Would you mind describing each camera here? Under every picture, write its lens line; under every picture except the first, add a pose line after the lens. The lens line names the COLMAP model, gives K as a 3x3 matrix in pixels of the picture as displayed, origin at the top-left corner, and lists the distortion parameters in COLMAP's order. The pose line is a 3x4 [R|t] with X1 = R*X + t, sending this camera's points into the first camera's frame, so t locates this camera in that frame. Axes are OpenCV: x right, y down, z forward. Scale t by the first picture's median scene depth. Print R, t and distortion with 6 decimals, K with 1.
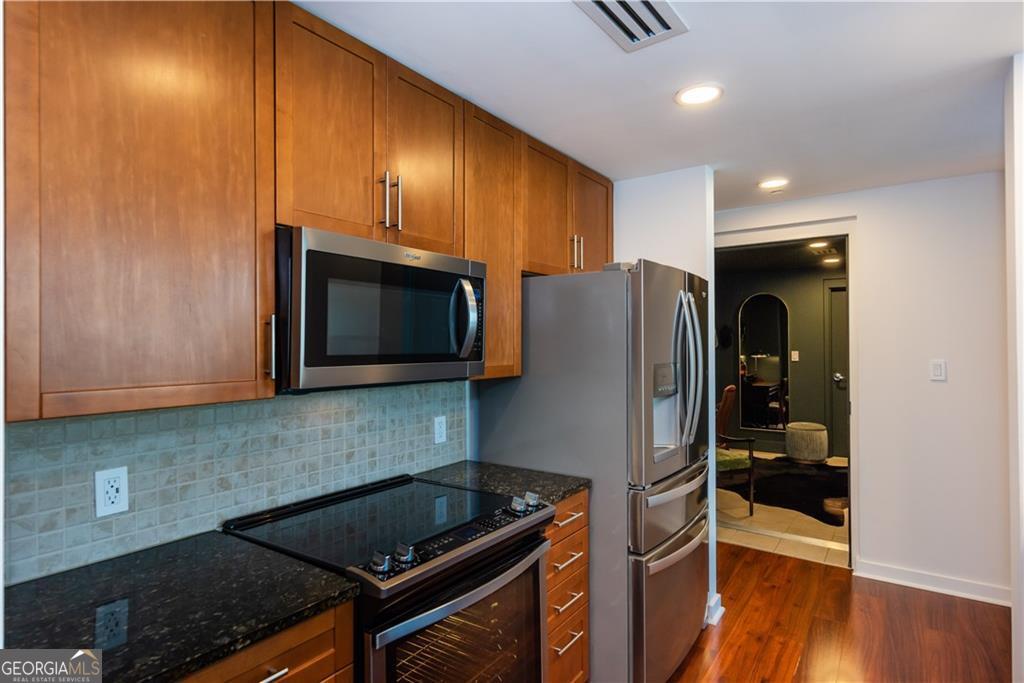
lens RADIAL K [[555.3, 0, 509.4], [0, 555.3, 335.0], [0, 0, 1]] dist [0.017573, -0.000658]
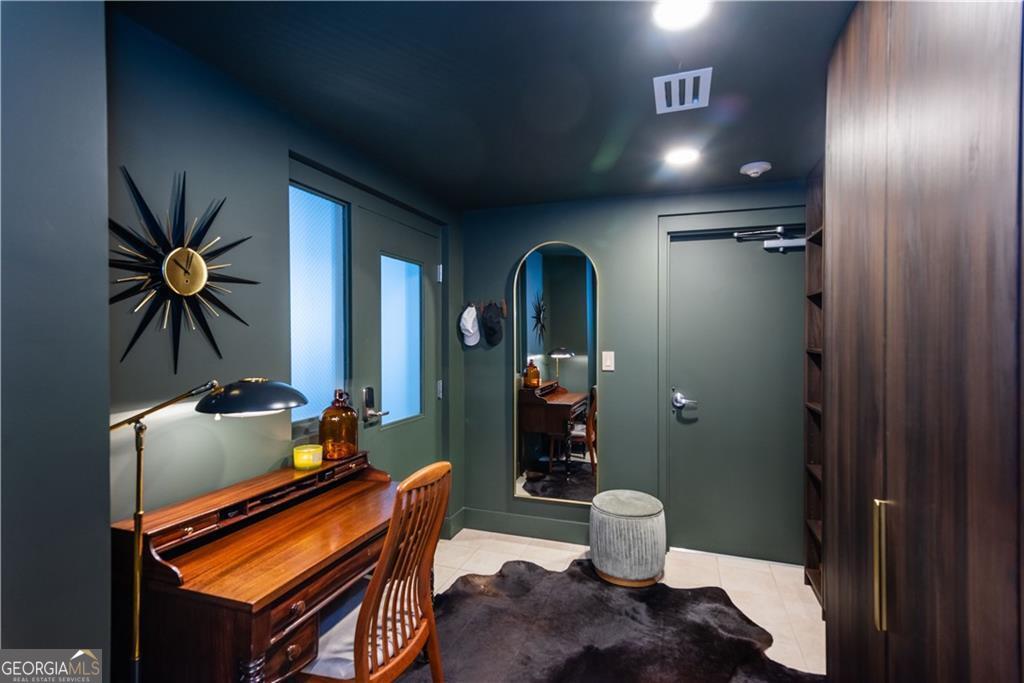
lens RADIAL K [[500.6, 0, 513.9], [0, 500.6, 339.0], [0, 0, 1]] dist [0.023283, -0.002745]
pose [[0.959843, 0.002474, 0.280526, 0.287271], [-0.008353, 0.999770, 0.019763, 0.007890], [-0.280412, -0.021313, 0.959643, 0.558845]]
